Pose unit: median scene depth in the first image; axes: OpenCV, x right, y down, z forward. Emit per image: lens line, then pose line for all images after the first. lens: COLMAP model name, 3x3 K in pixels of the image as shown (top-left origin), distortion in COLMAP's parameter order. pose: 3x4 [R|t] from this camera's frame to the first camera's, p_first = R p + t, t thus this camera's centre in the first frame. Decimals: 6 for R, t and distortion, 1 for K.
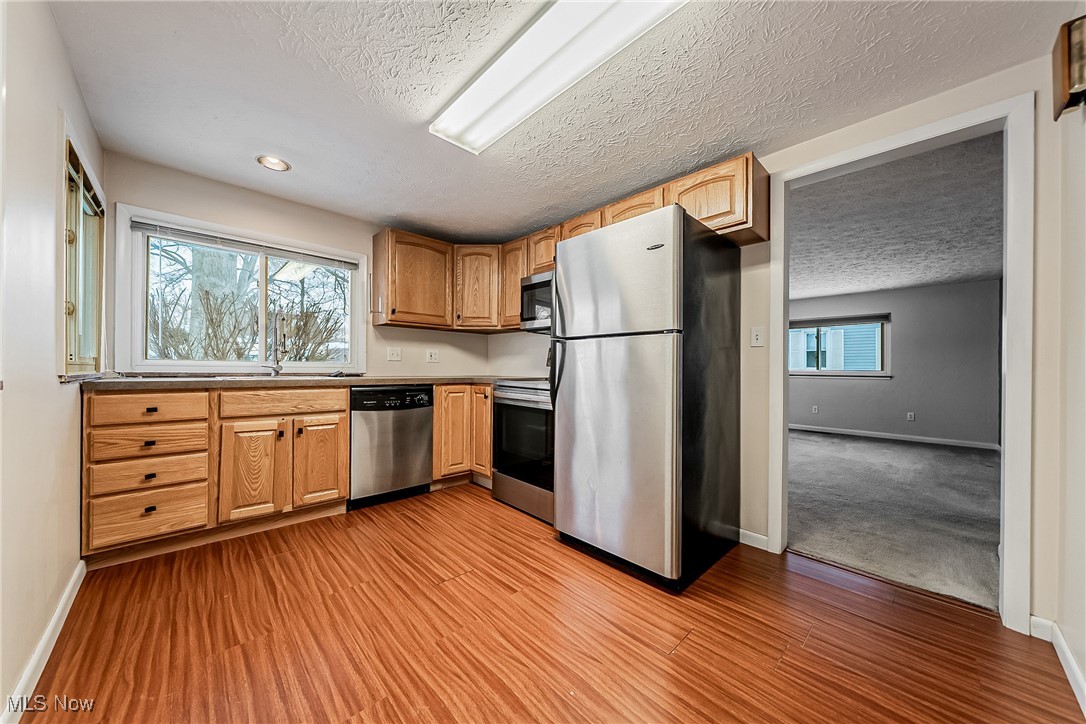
lens RADIAL K [[374.9, 0, 559.8], [0, 374.9, 368.7], [0, 0, 1]] dist [-0.001276, 0.000076]
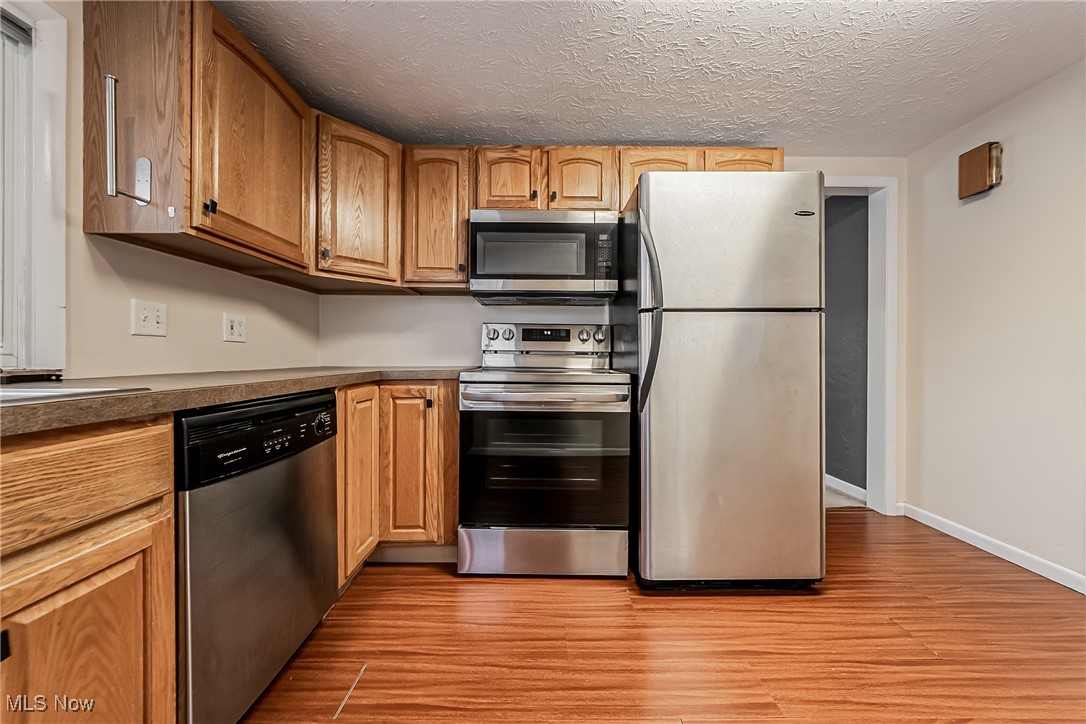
lens RADIAL K [[374.9, 0, 544.3], [0, 374.9, 354.5], [0, 0, 1]] dist [-0.001276, 0.000076]
pose [[0.700361, -0.009601, 0.713725, -0.488073], [0.007840, 0.999953, 0.005757, -0.000654], [-0.713746, 0.001564, 0.700403, 0.490451]]
